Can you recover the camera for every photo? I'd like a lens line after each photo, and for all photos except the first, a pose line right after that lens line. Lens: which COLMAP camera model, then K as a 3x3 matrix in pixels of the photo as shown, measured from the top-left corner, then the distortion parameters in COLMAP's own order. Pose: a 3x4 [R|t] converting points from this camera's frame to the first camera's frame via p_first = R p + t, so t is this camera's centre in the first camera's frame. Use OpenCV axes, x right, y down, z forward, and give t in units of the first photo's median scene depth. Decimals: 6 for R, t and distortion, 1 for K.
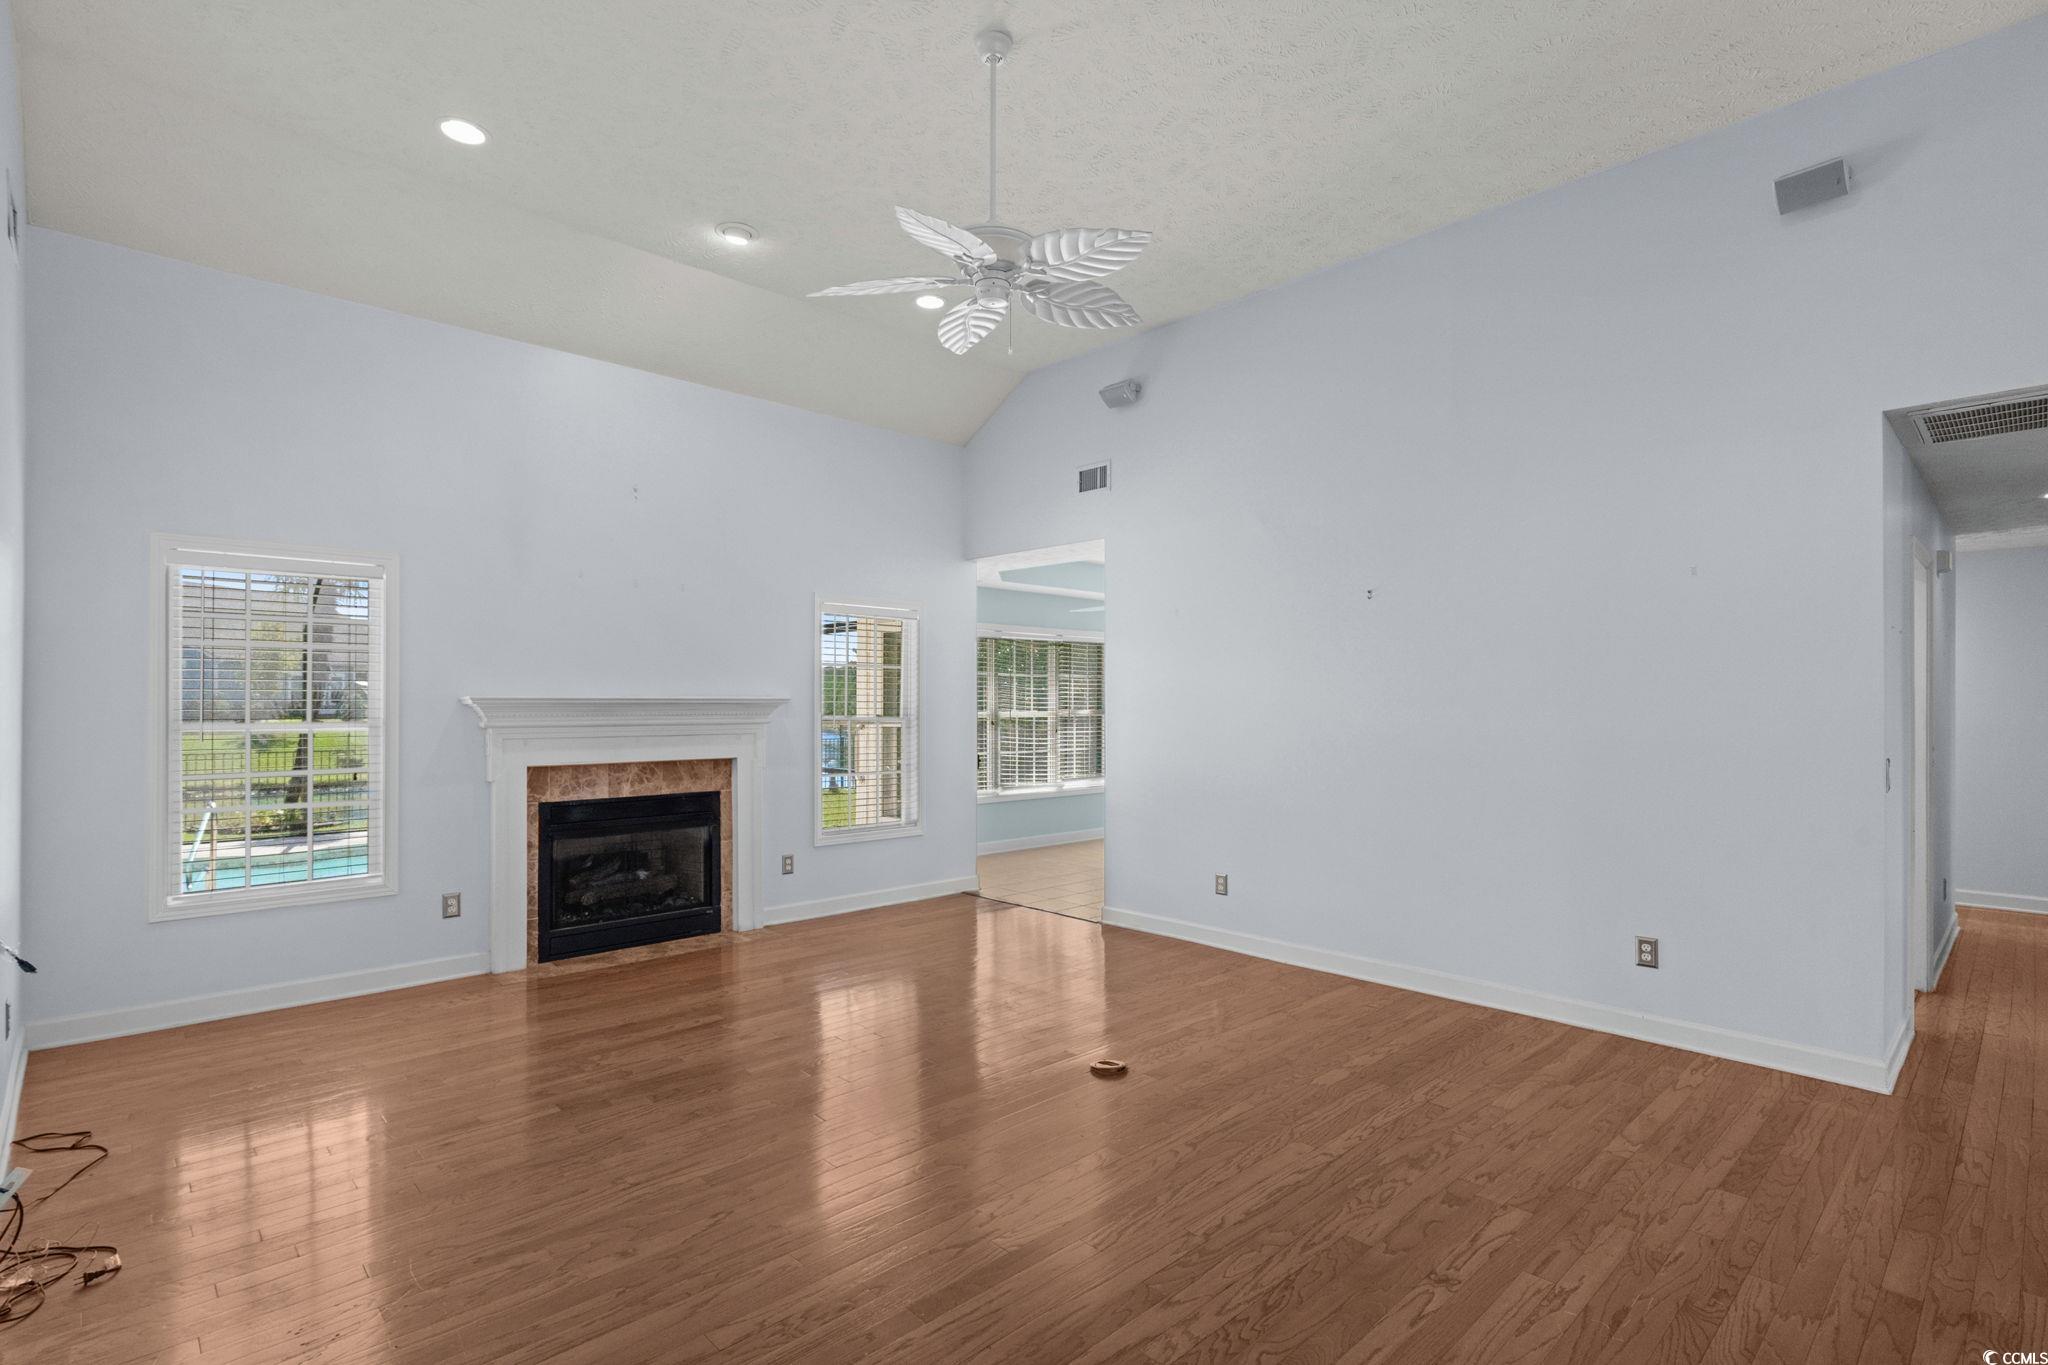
lens RADIAL K [[948.5, 0, 1024.0], [0, 948.5, 682.5], [0, 0, 1]] dist [-0.002144, -0.000170]
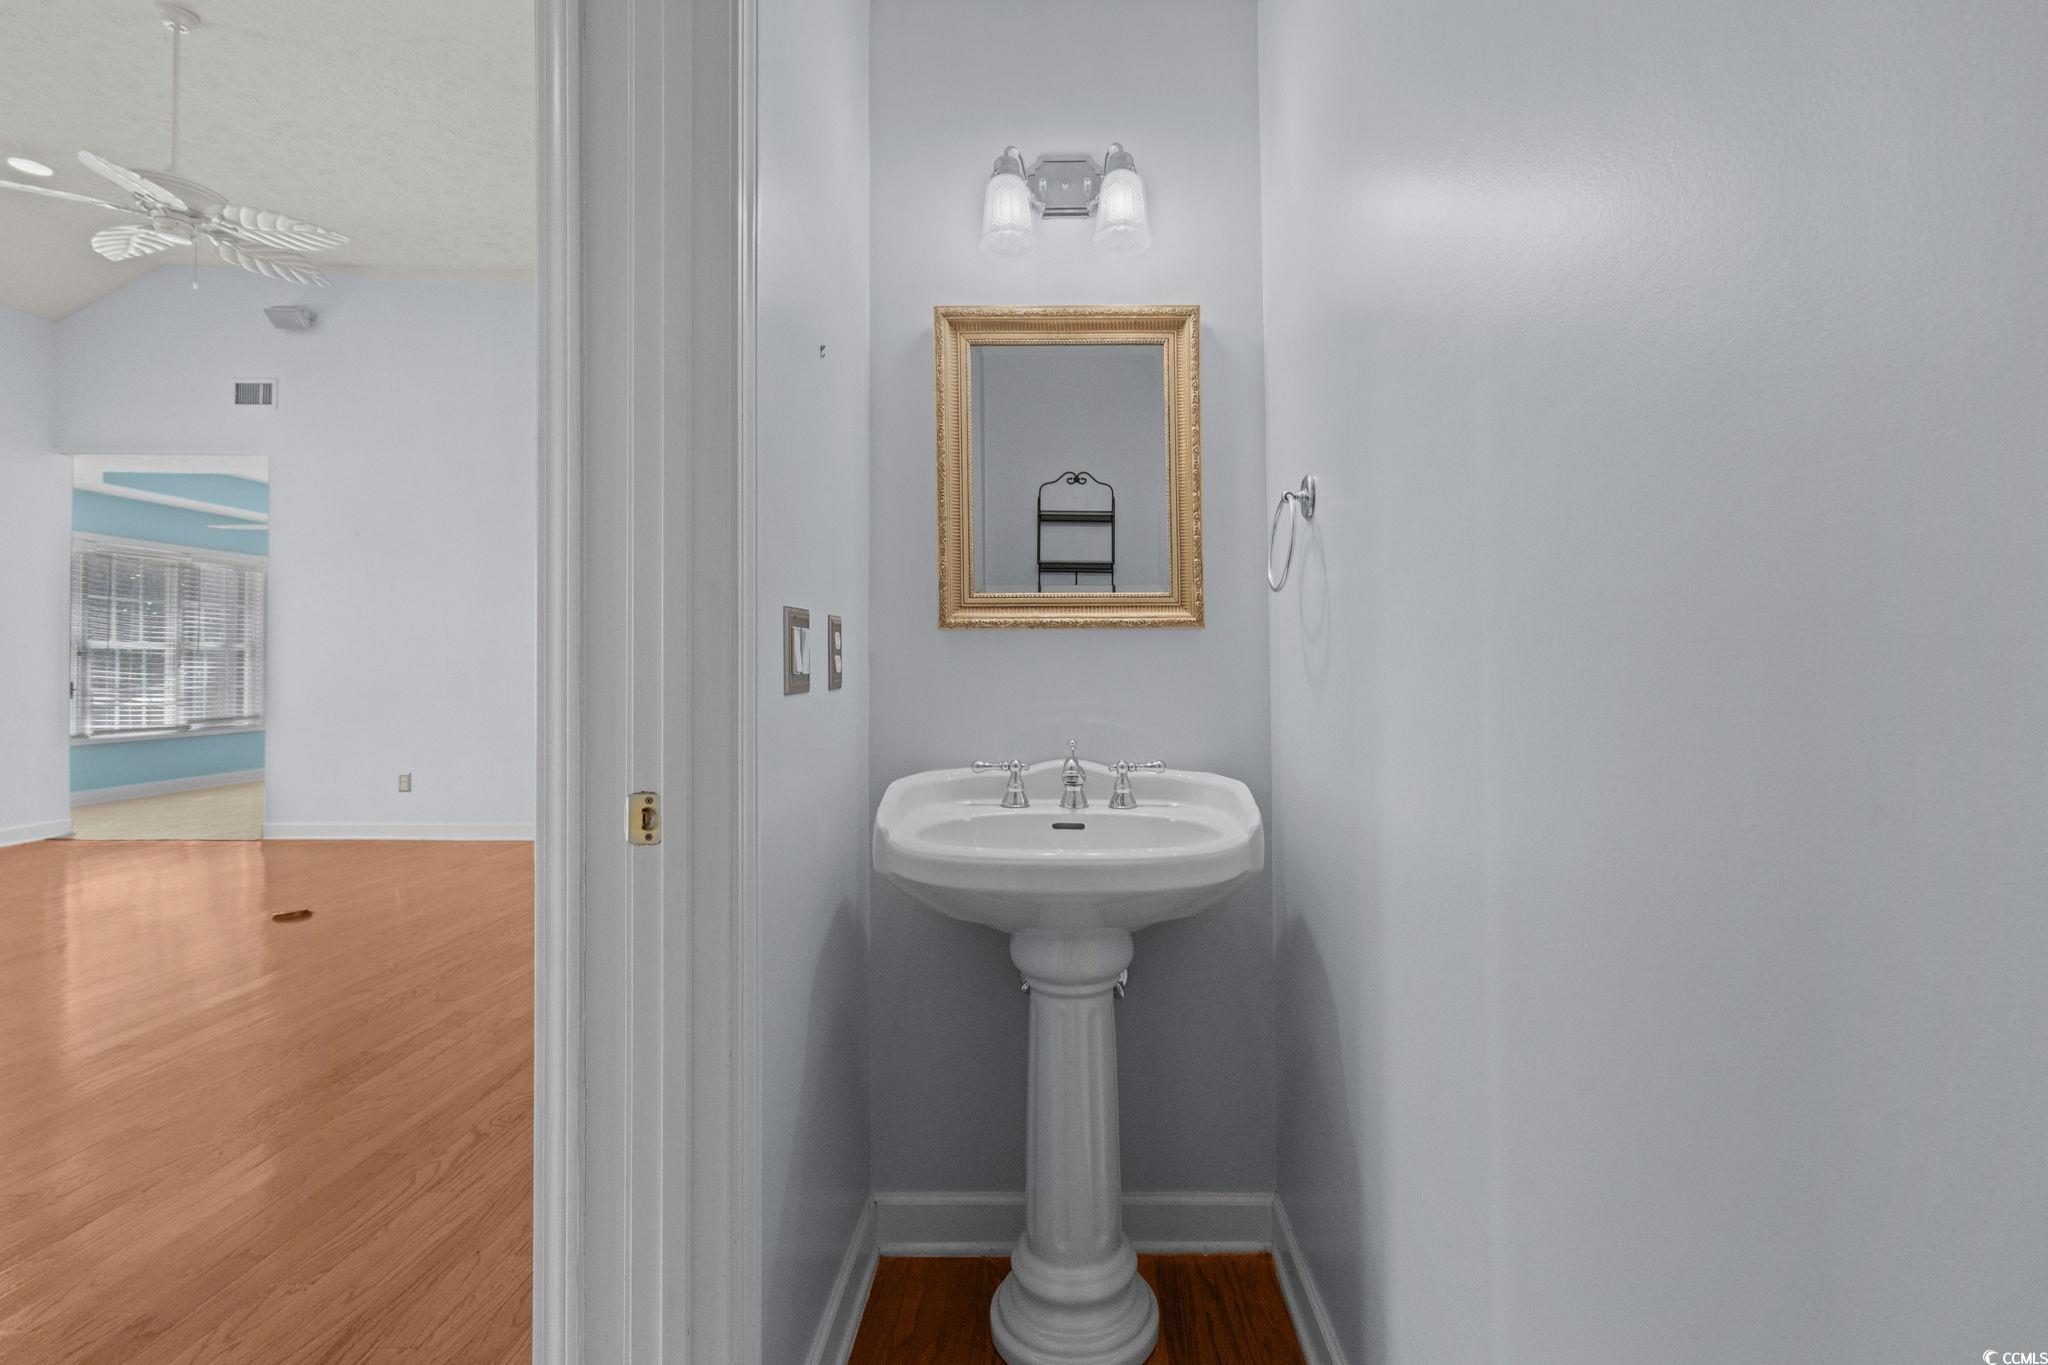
lens RADIAL K [[896.7, 0, 1031.9], [0, 896.7, 644.4], [0, 0, 1]] dist [-0.001217, -0.000489]
pose [[0.683537, 0.002595, 0.729911, -0.057834], [-0.008434, 0.999955, 0.004342, 0.040144], [-0.729867, -0.009124, 0.683529, -0.259100]]
